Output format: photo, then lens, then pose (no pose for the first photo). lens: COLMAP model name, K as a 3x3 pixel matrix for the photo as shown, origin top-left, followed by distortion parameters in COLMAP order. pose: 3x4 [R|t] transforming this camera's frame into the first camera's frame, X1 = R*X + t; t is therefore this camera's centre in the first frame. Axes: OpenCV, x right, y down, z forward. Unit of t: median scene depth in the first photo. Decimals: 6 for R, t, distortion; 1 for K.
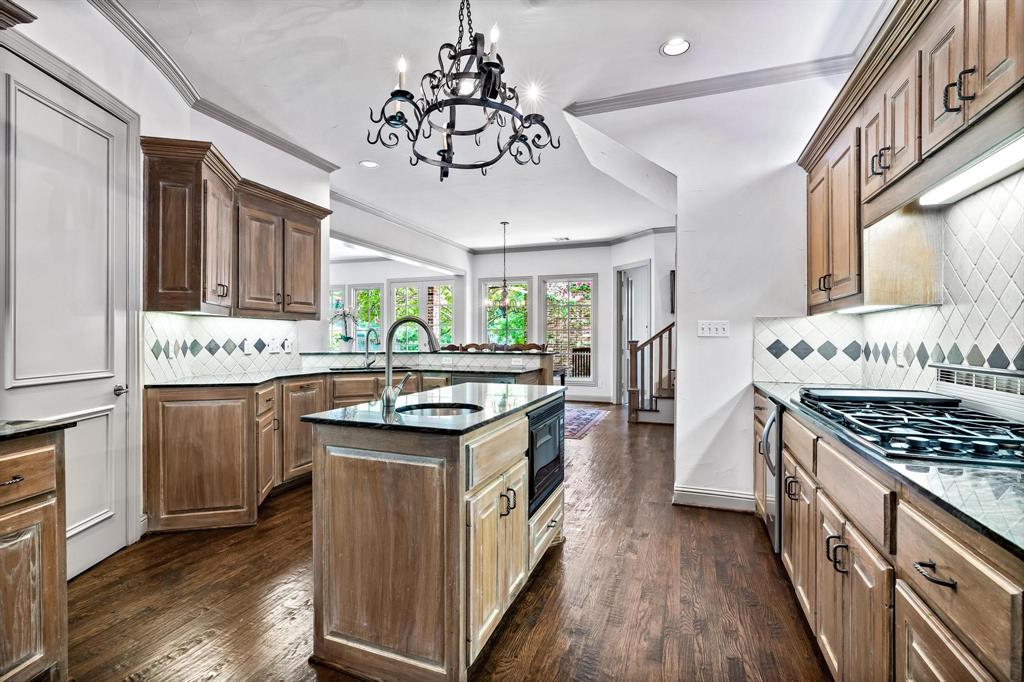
lens RADIAL K [[472.8, 0, 512.0], [0, 472.8, 341.0], [0, 0, 1]] dist [-0.002057, -0.000090]
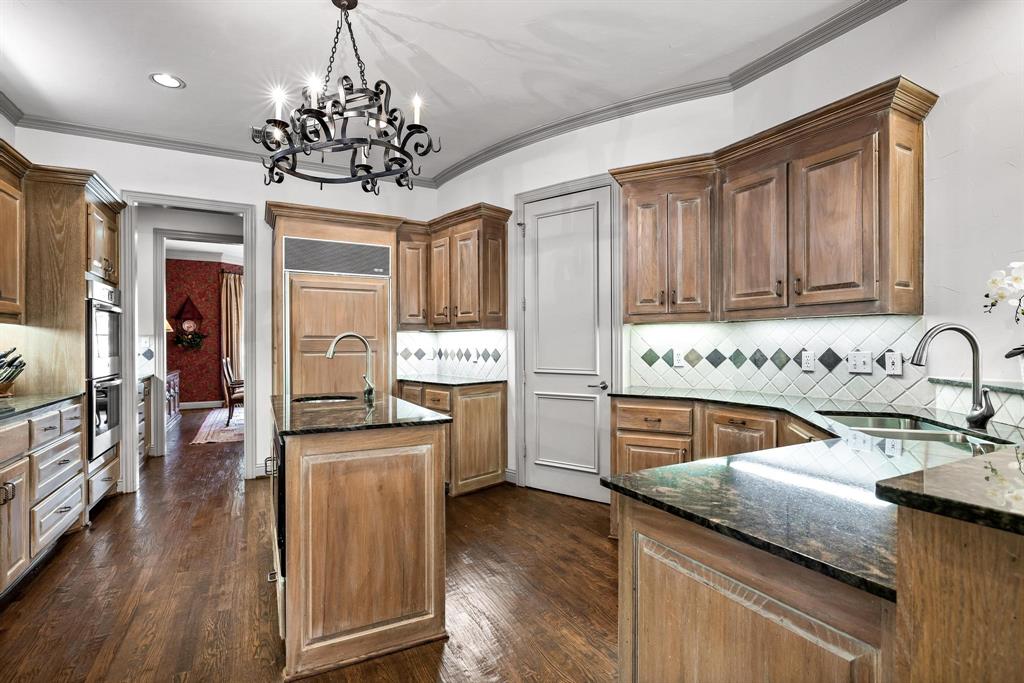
lens RADIAL K [[489.9, 0, 512.1], [0, 489.9, 340.5], [0, 0, 1]] dist [-0.007319, 0.000001]
pose [[-0.667123, -0.005702, -0.744925, 0.273906], [-0.002913, 0.999983, -0.005046, -0.012594], [0.744941, -0.001196, -0.667129, 1.223699]]
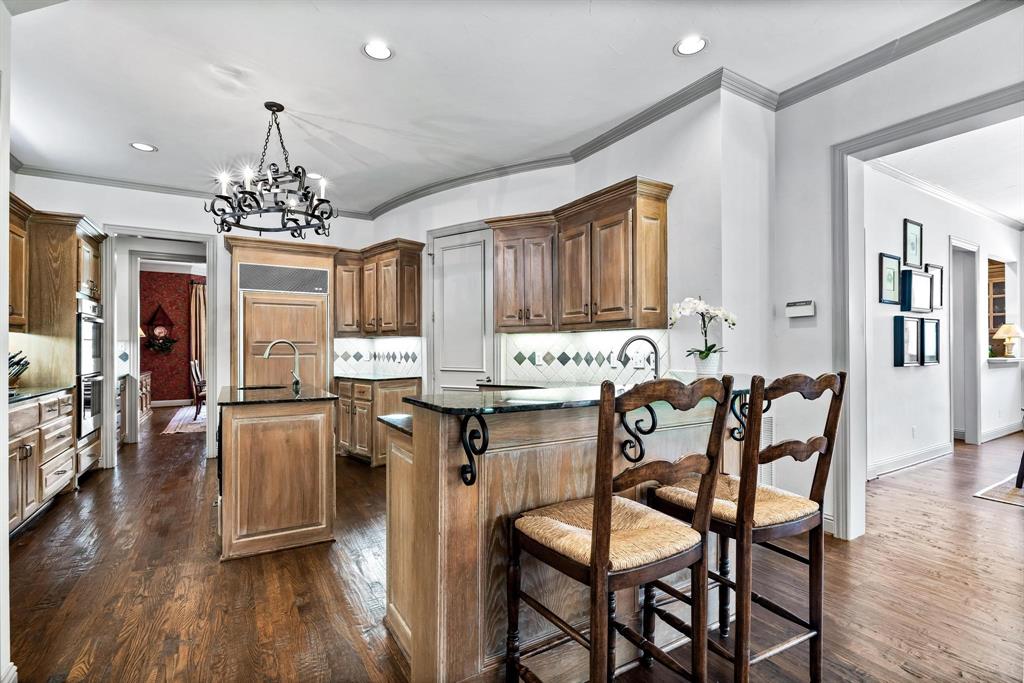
lens RADIAL K [[472.8, 0, 512.0], [0, 472.8, 341.5], [0, 0, 1]] dist [-0.002057, -0.000090]
pose [[-0.624738, -0.011258, -0.780754, 0.354085], [-0.003480, 0.999926, -0.011635, -0.014280], [0.780827, -0.004552, -0.624731, 1.533449]]
